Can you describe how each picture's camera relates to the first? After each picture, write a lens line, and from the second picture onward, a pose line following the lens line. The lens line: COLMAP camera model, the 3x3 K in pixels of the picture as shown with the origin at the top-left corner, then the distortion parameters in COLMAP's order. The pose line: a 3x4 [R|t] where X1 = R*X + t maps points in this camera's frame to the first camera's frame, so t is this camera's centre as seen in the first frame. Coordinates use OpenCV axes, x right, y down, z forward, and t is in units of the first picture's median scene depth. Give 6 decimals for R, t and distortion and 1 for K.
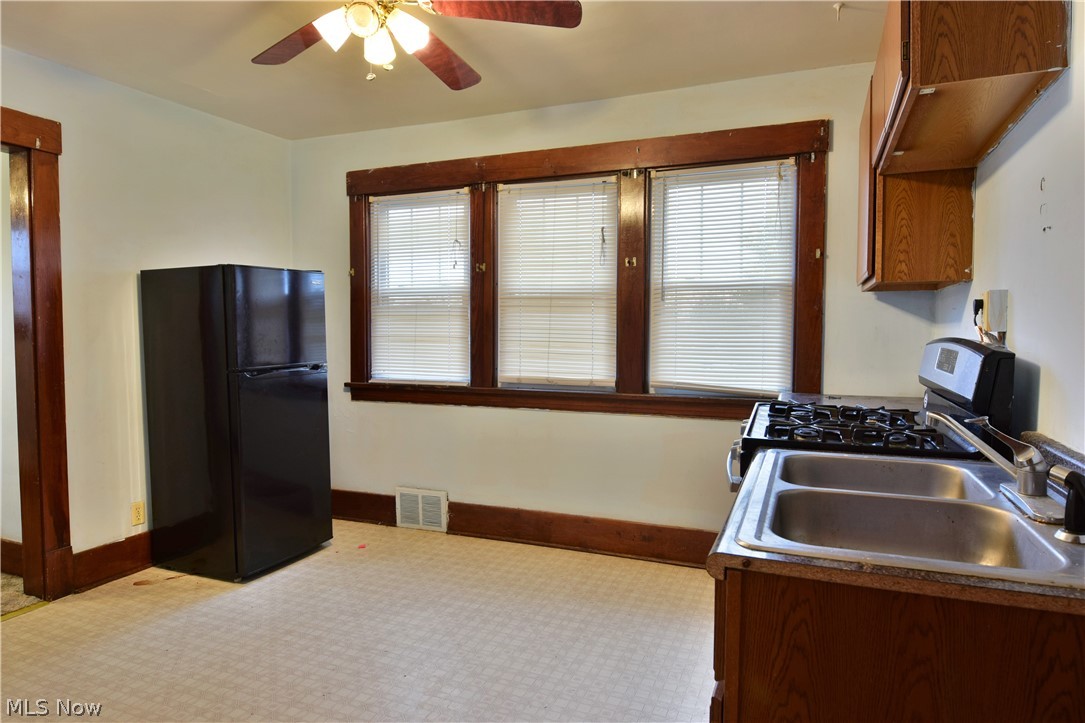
lens RADIAL K [[659.8, 0, 545.9], [0, 659.8, 363.4], [0, 0, 1]] dist [-0.012735, -0.004789]
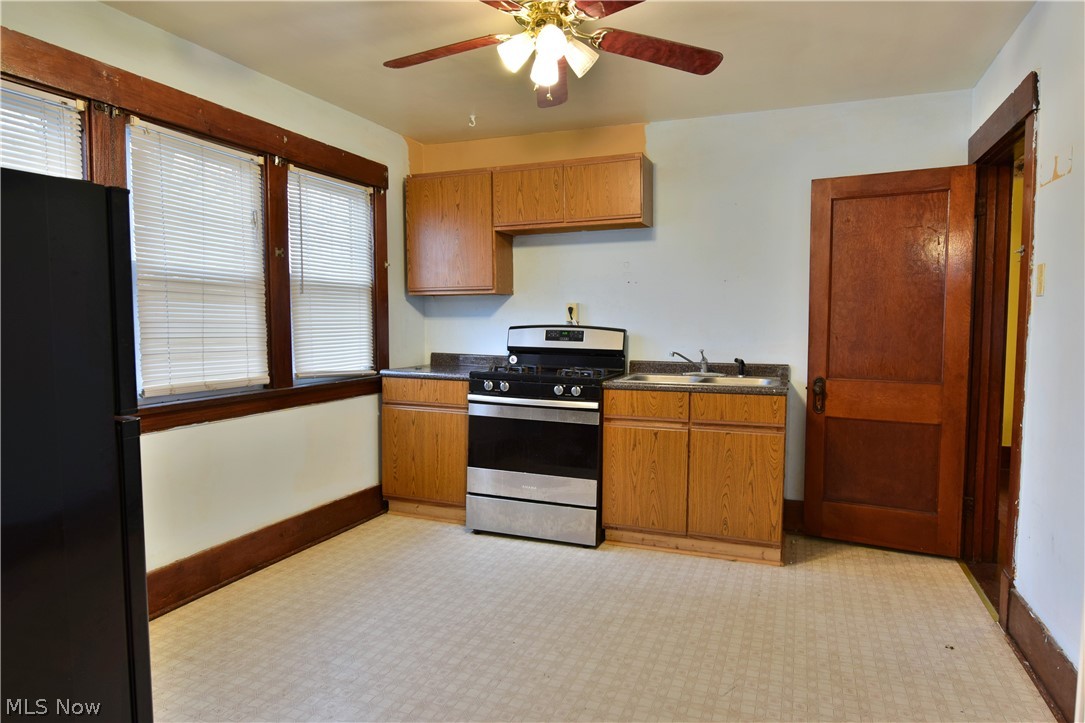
lens RADIAL K [[659.8, 0, 545.9], [0, 659.8, 363.4], [0, 0, 1]] dist [-0.012735, -0.004789]
pose [[-0.015616, -0.069696, 0.997446, -0.889332], [0.054251, 0.996039, 0.070447, -0.039531], [-0.998405, 0.055212, -0.011773, 0.657149]]
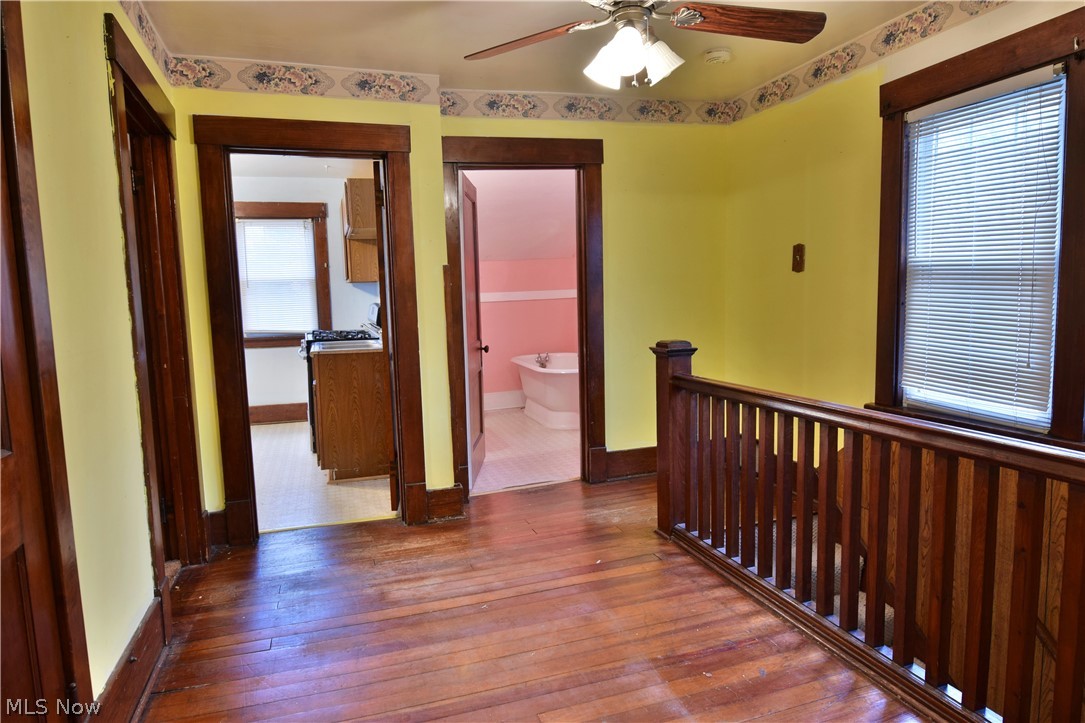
lens RADIAL K [[659.8, 0, 545.9], [0, 659.8, 363.4], [0, 0, 1]] dist [-0.012735, -0.004789]
pose [[0.757928, -0.090992, 0.645962, -0.433100], [0.057153, 0.995679, 0.073195, 0.034333], [-0.649830, -0.018558, 0.759853, -1.044820]]
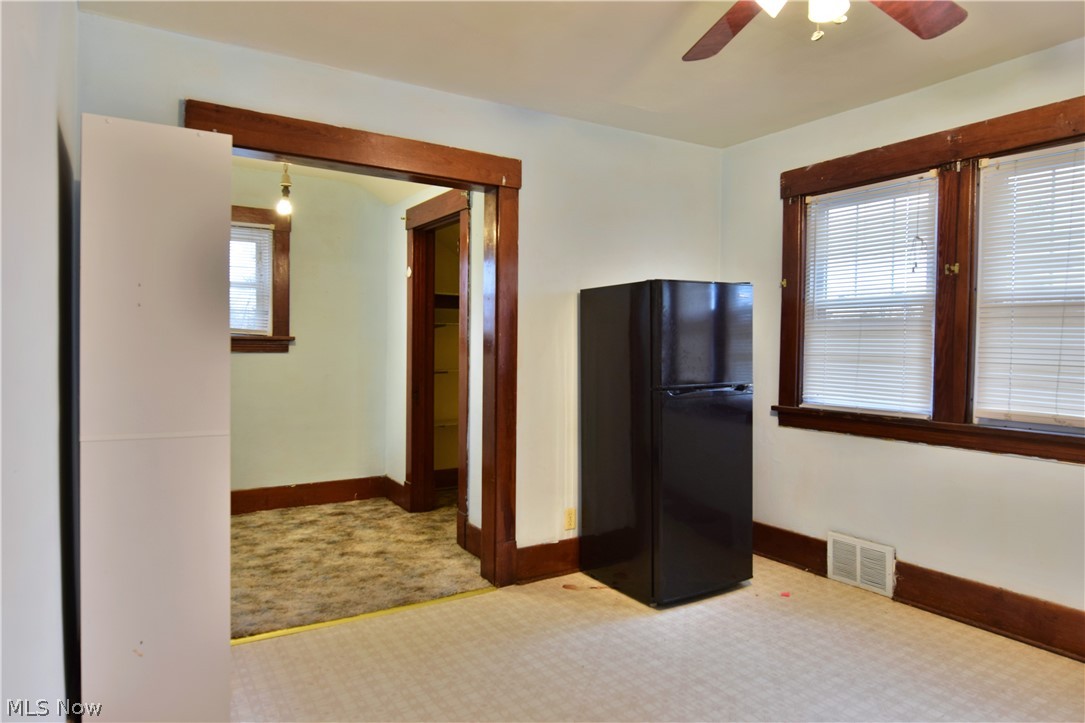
lens RADIAL K [[659.8, 0, 545.9], [0, 659.8, 363.4], [0, 0, 1]] dist [-0.012735, -0.004789]
pose [[0.810798, 0.021551, -0.584929, -0.036091], [-0.036669, 0.999229, -0.014014, -0.005613], [0.584176, 0.032811, 0.810963, 0.103974]]
